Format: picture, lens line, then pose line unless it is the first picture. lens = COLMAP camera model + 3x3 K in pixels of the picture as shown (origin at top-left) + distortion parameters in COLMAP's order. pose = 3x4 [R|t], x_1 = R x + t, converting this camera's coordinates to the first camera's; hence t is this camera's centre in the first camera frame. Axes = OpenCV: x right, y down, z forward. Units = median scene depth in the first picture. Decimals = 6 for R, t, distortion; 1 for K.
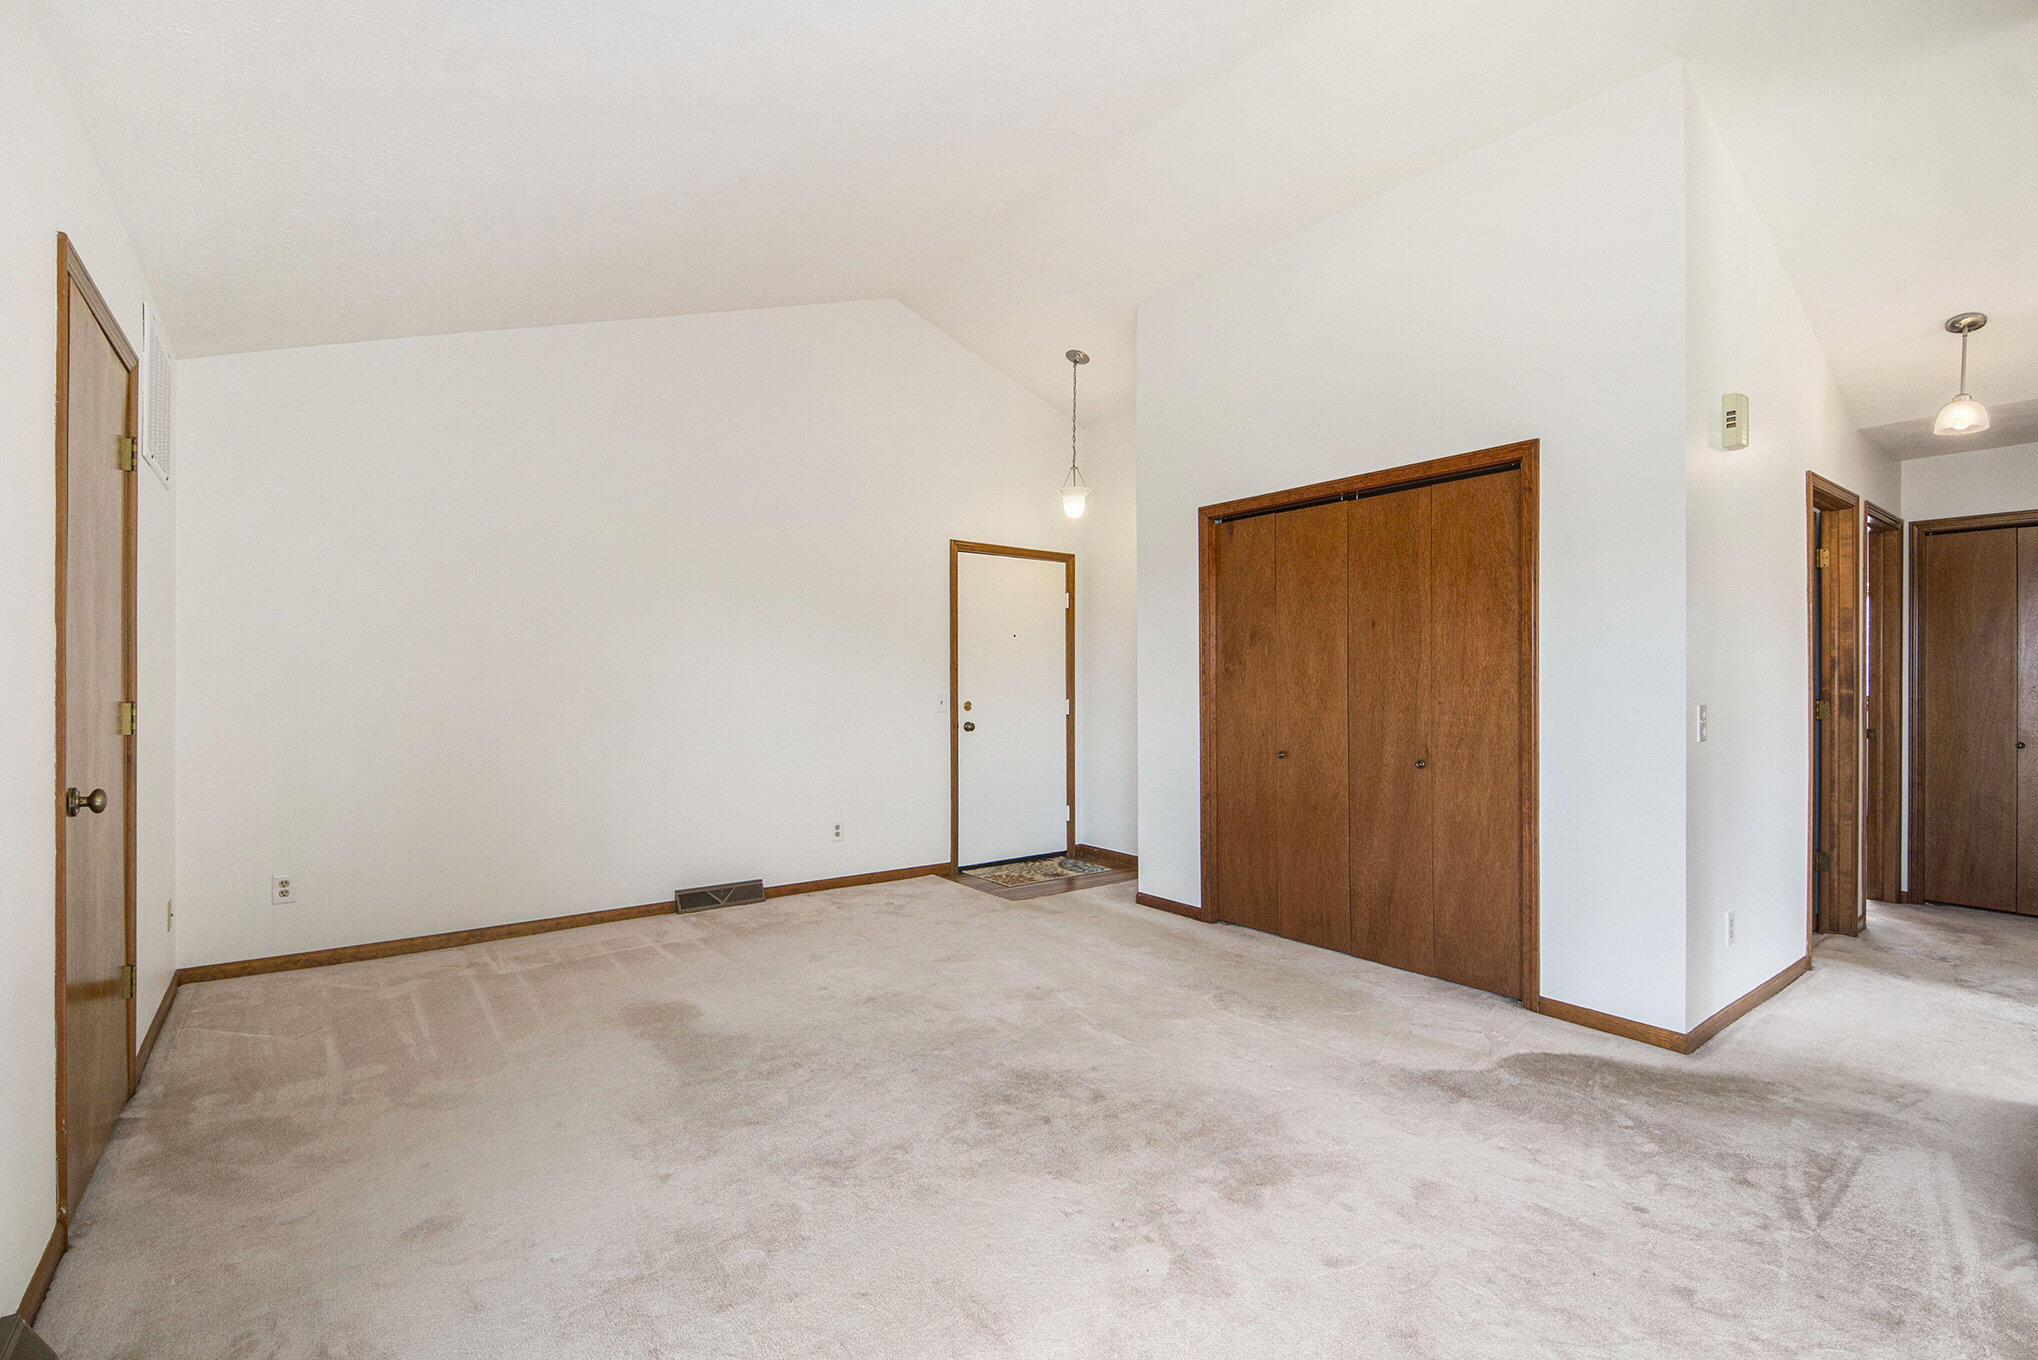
lens RADIAL K [[908.4, 0, 1019.0], [0, 908.4, 680.0], [0, 0, 1]] dist [0.030025, -0.000588]
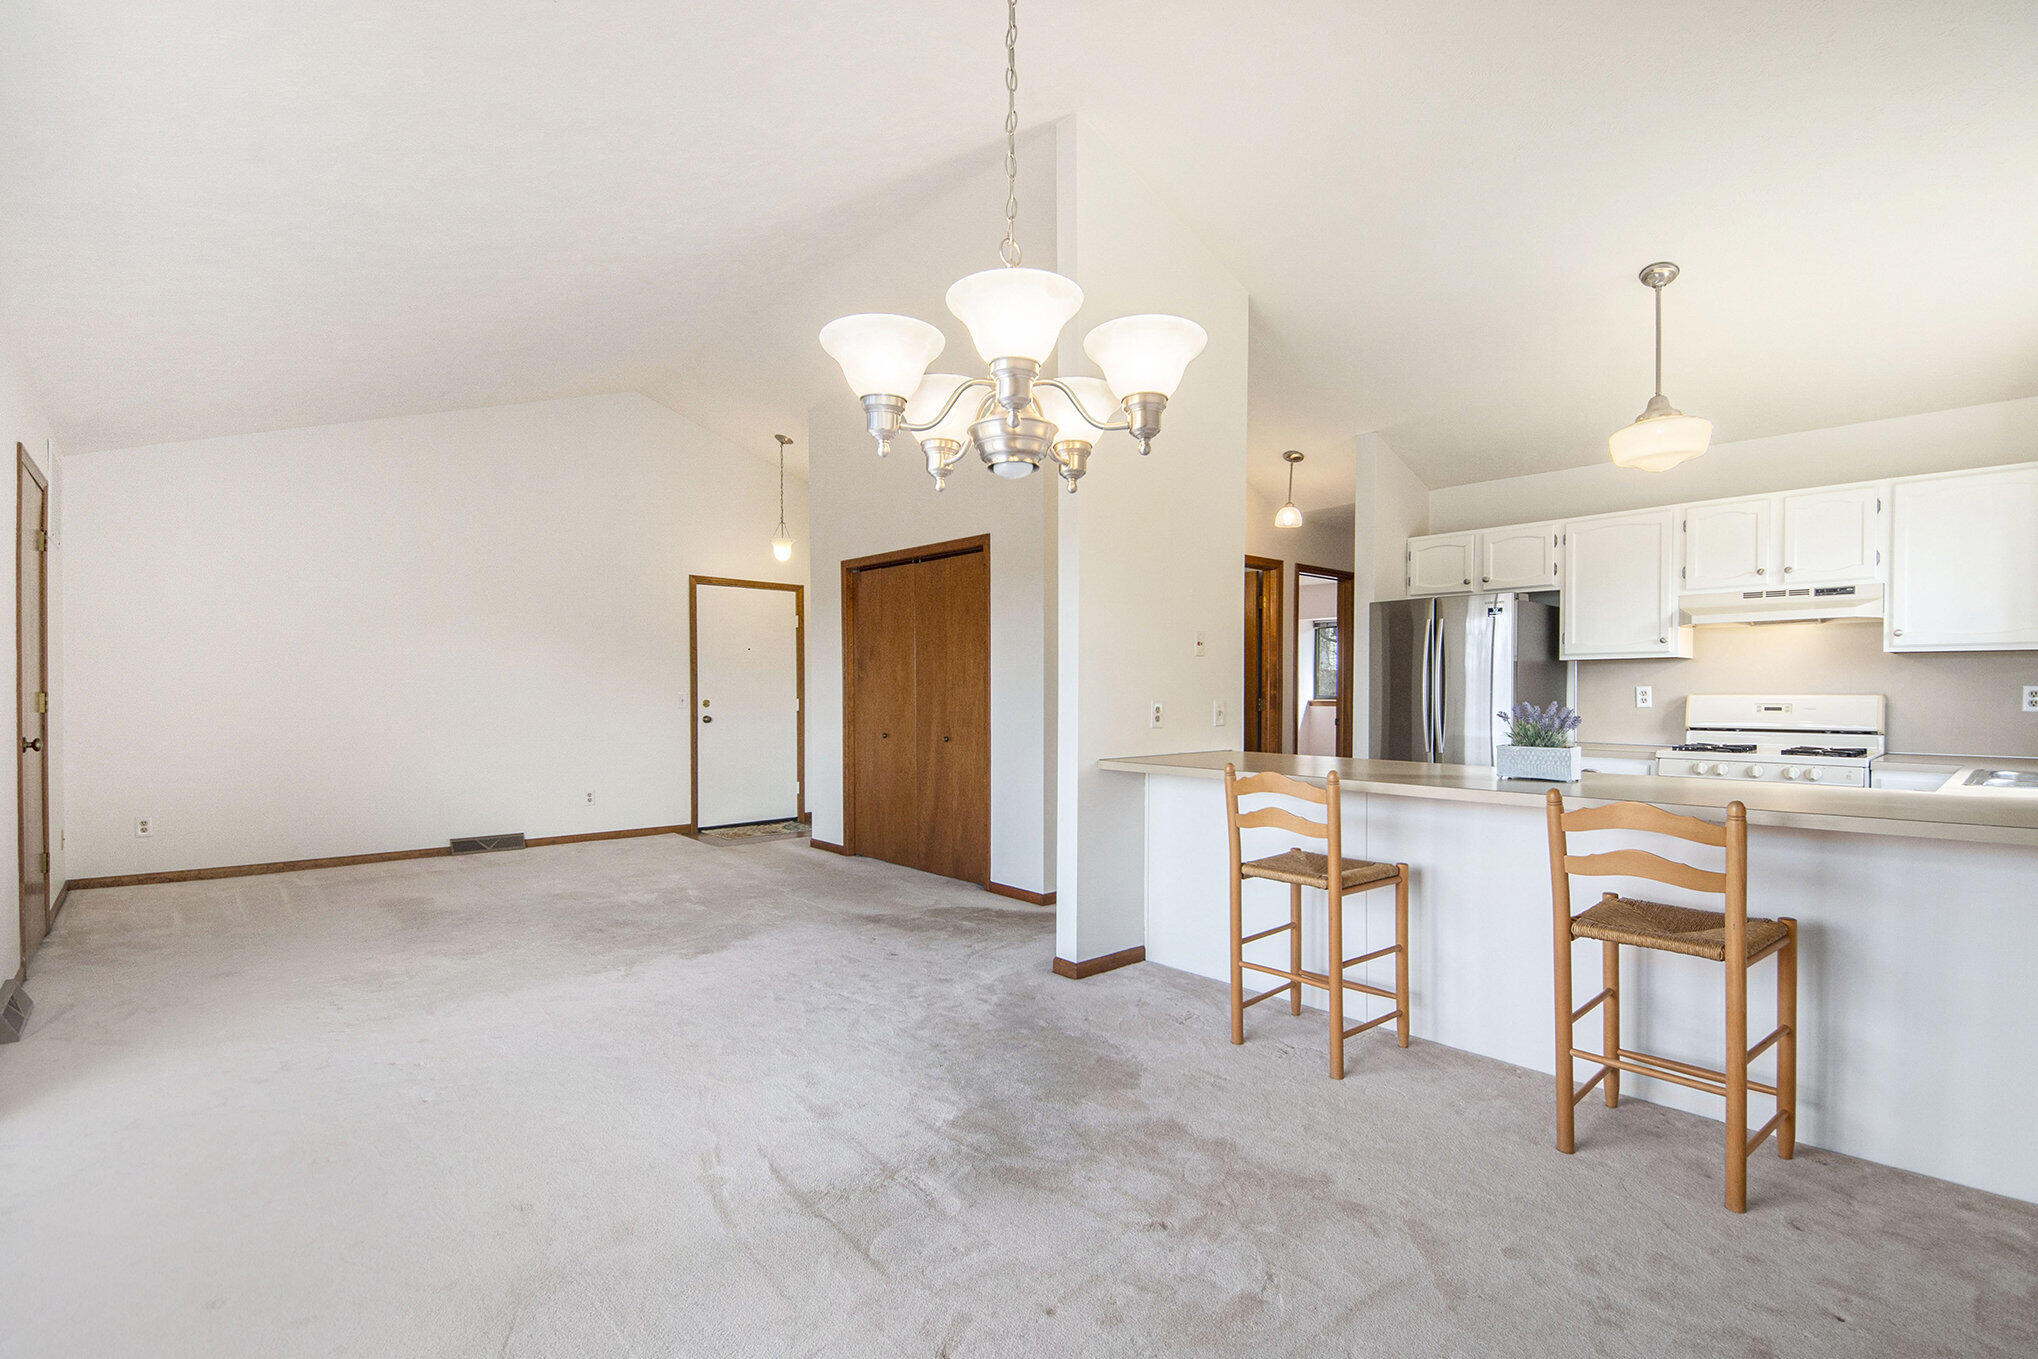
lens RADIAL K [[906.1, 0, 1014.5], [0, 906.1, 692.9], [0, 0, 1]] dist [-0.000932, -0.000514]
pose [[0.995555, 0.003569, 0.094119, 0.348844], [-0.004378, 0.999955, 0.008397, 0.001335], [-0.094085, -0.008772, 0.995526, -0.434392]]
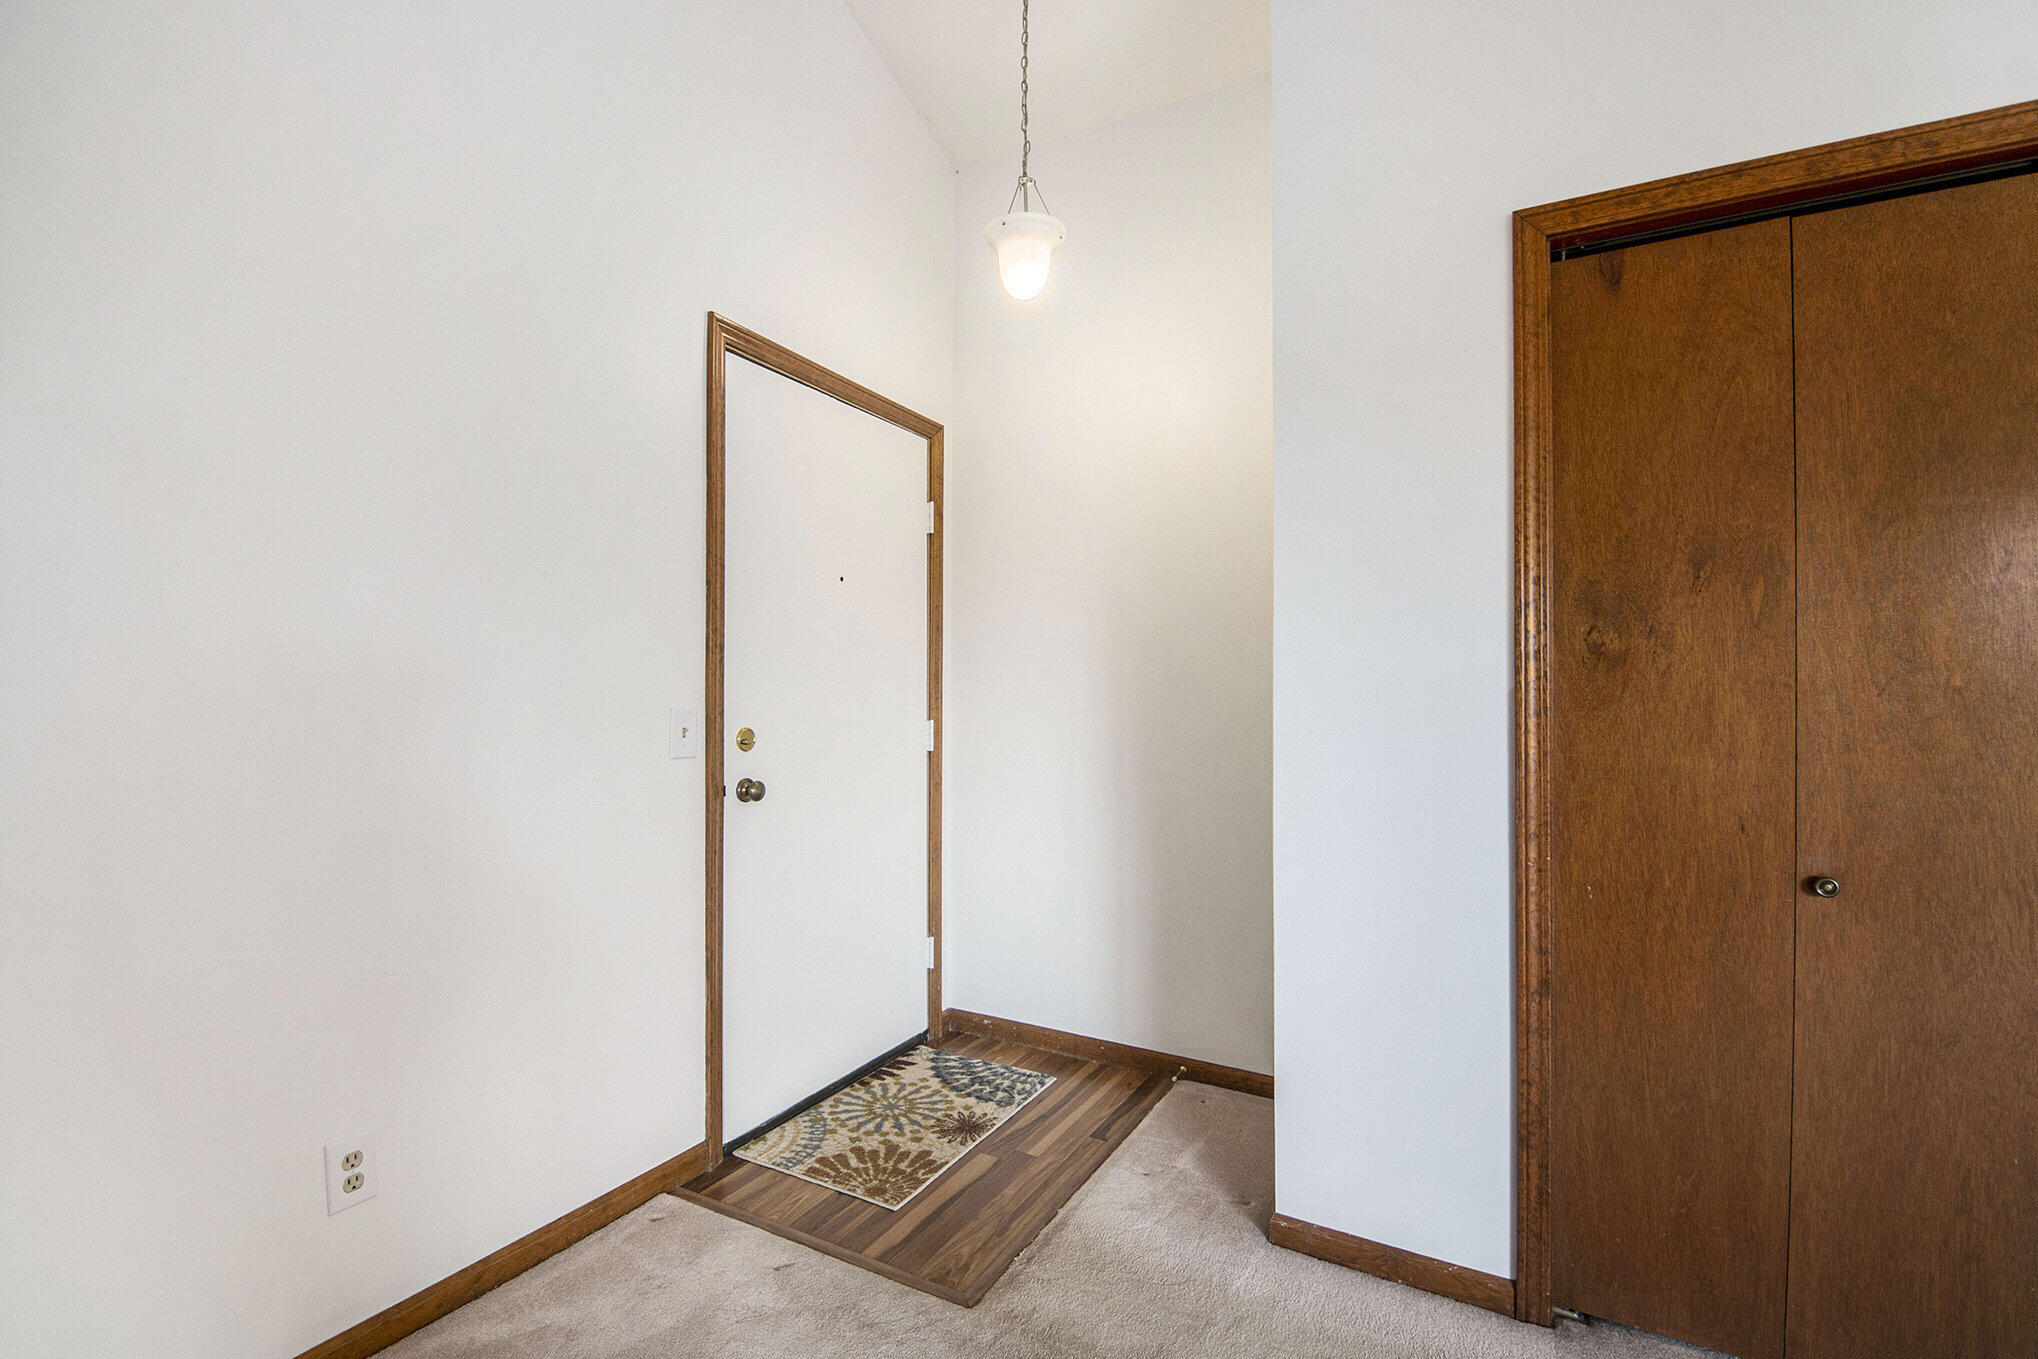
lens RADIAL K [[906.1, 0, 1014.5], [0, 906.1, 692.9], [0, 0, 1]] dist [-0.000932, -0.000514]
pose [[0.916767, 0.004231, 0.399399, -0.146179], [-0.006227, 0.999974, 0.003699, 0.007420], [-0.399373, -0.005878, 0.916770, 0.785681]]
